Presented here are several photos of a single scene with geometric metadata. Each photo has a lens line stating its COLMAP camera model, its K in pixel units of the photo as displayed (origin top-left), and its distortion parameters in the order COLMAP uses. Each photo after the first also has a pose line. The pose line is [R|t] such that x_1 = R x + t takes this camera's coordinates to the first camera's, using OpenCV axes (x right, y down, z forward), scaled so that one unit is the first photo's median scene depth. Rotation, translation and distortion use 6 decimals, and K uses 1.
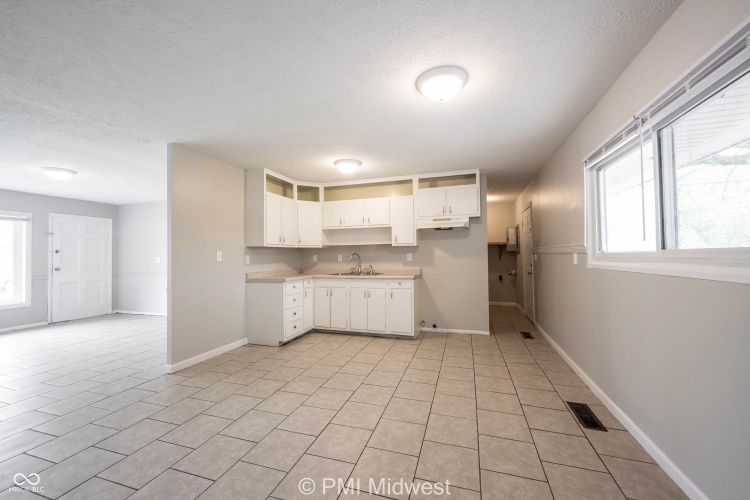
lens RADIAL K [[295.5, 0, 375.0], [0, 295.5, 250.0], [0, 0, 1]] dist [0.000170, 0.000085]
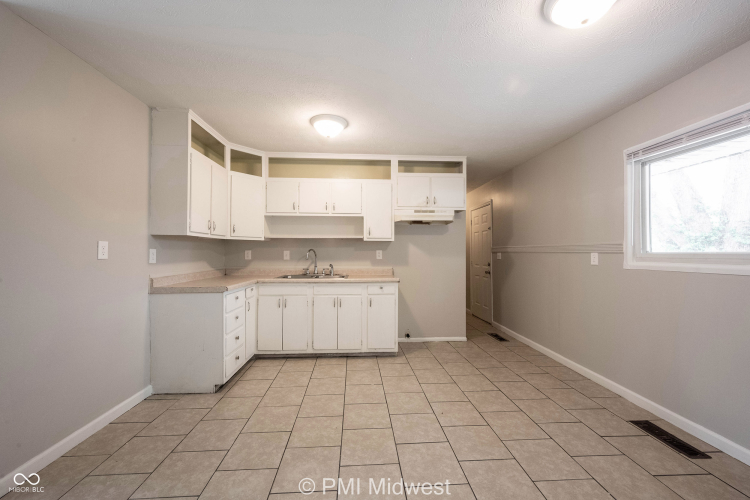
lens RADIAL K [[295.5, 0, 375.0], [0, 295.5, 250.0], [0, 0, 1]] dist [0.000170, 0.000085]
pose [[0.931915, 0.016653, 0.362295, -0.213874], [-0.019786, 0.999792, 0.004938, 0.007475], [-0.362138, -0.011770, 0.932050, 0.253577]]
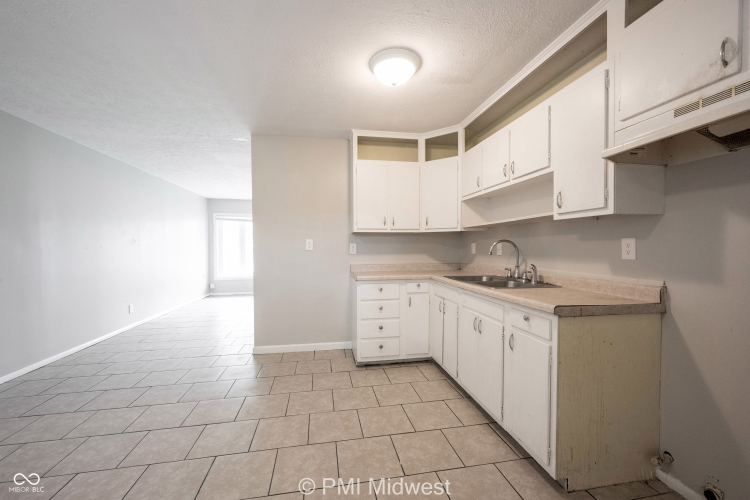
lens RADIAL K [[295.4, 0, 373.5], [0, 295.4, 253.1], [0, 0, 1]] dist [-0.000304, 0.000013]
pose [[0.465975, 0.029029, -0.884322, 0.311848], [0.015297, 0.999048, 0.040856, 0.011062], [0.884666, -0.032565, 0.465087, 0.630040]]
